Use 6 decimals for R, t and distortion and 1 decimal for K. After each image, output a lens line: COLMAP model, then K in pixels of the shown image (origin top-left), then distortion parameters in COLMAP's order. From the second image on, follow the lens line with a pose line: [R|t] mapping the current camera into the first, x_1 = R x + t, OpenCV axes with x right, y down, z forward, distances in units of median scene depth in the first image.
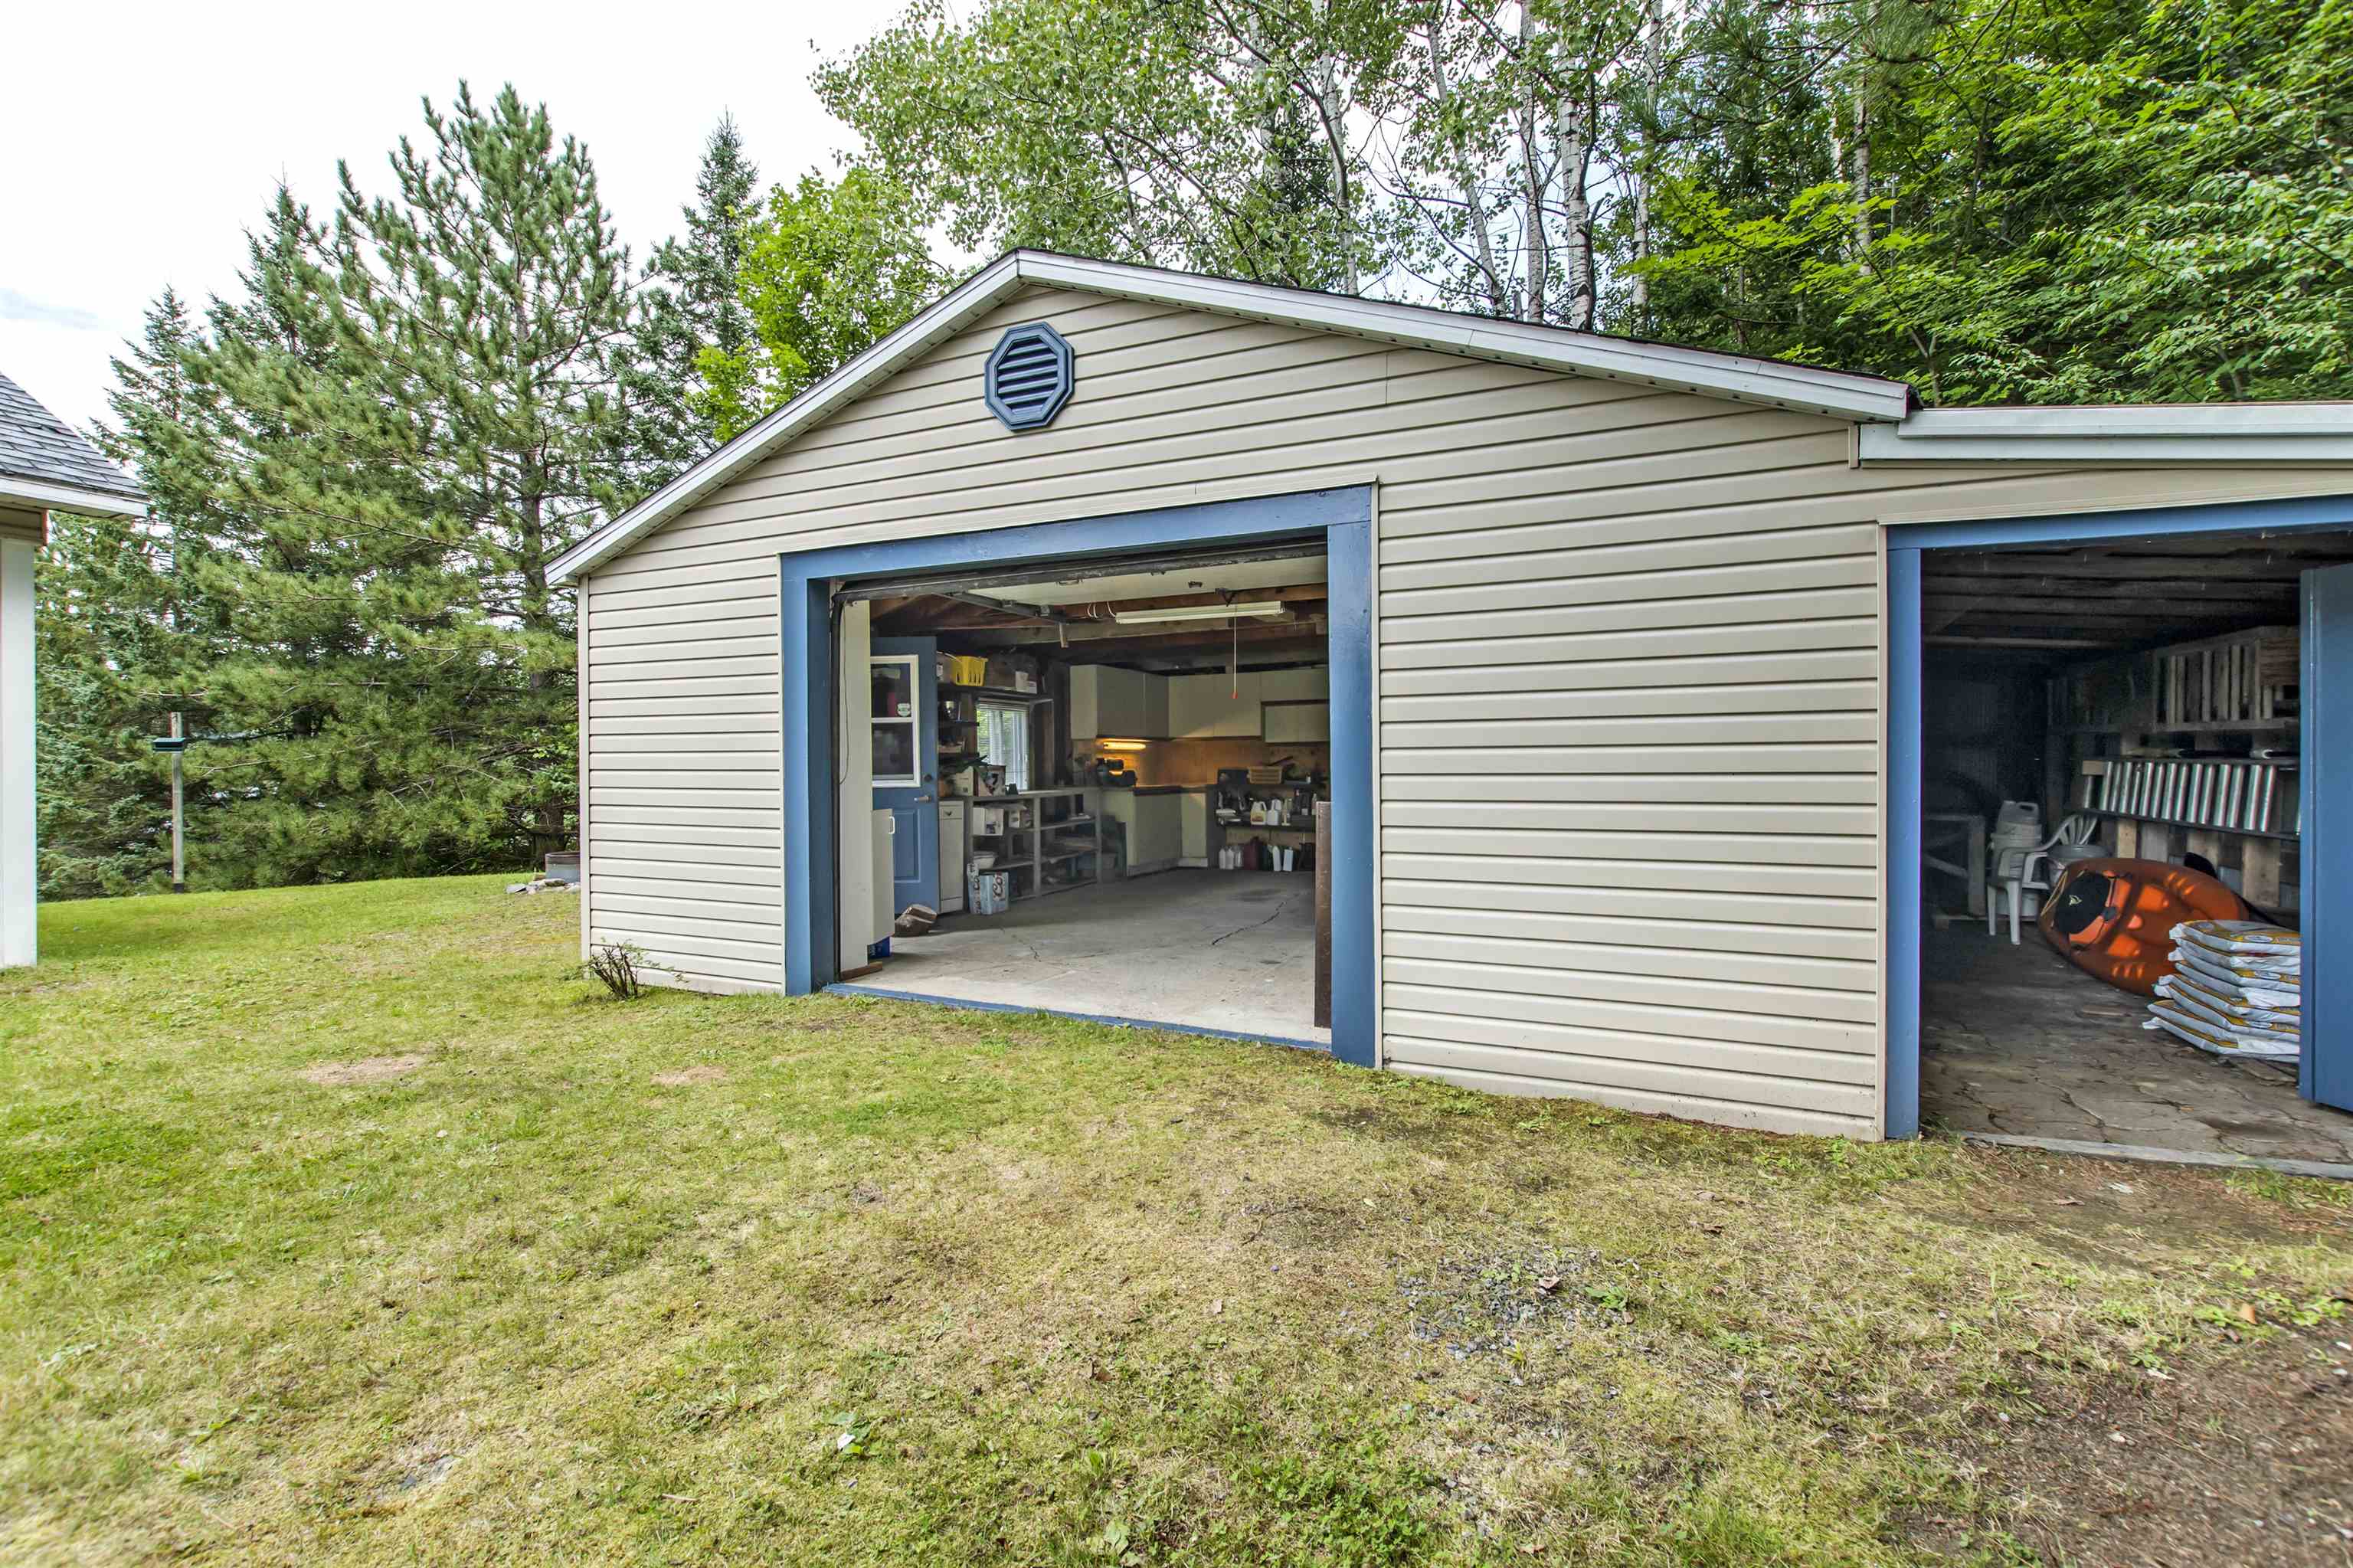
lens RADIAL K [[1024.9, 0, 1190.5], [0, 1024.9, 778.0], [0, 0, 1]] dist [0.001548, 0.000063]
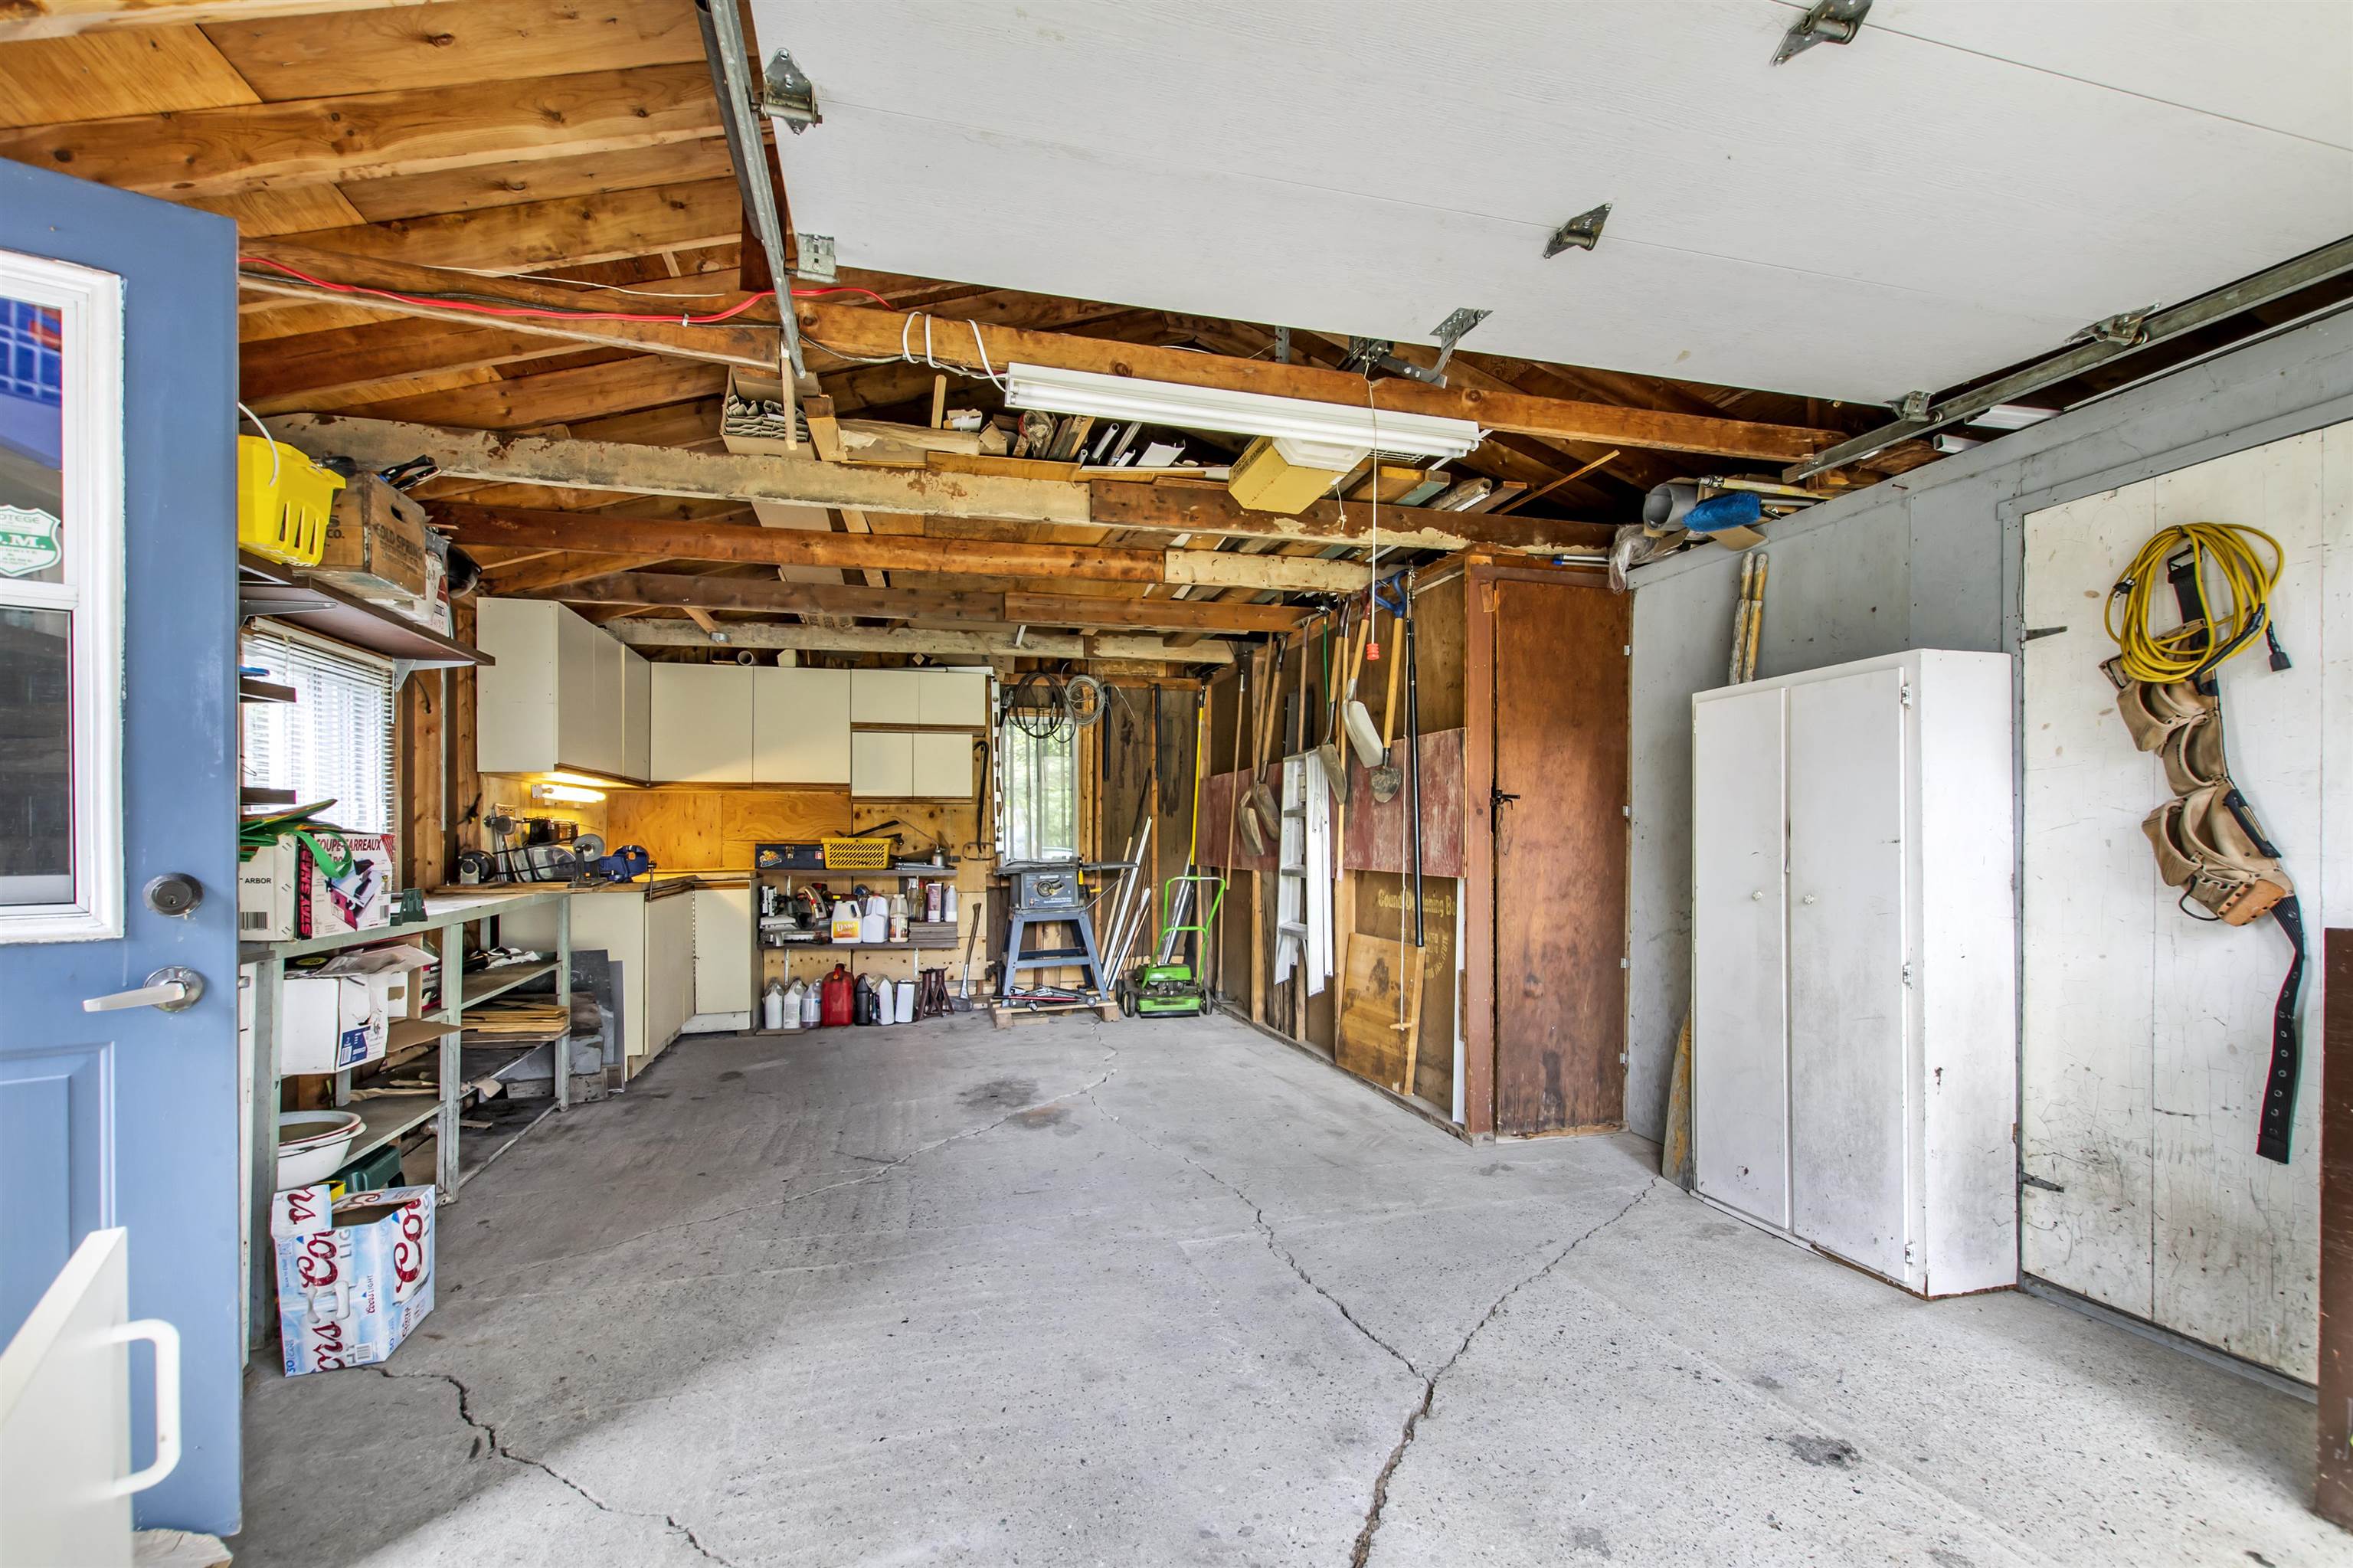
lens RADIAL K [[1023.0, 0, 1179.9], [0, 1023.0, 838.6], [0, 0, 1]] dist [0.000368, -0.000132]
pose [[0.765306, 0.001372, 0.643666, -0.153160], [0.005245, 0.999951, -0.008367, -0.005202], [-0.643646, 0.009780, 0.765261, 0.462836]]
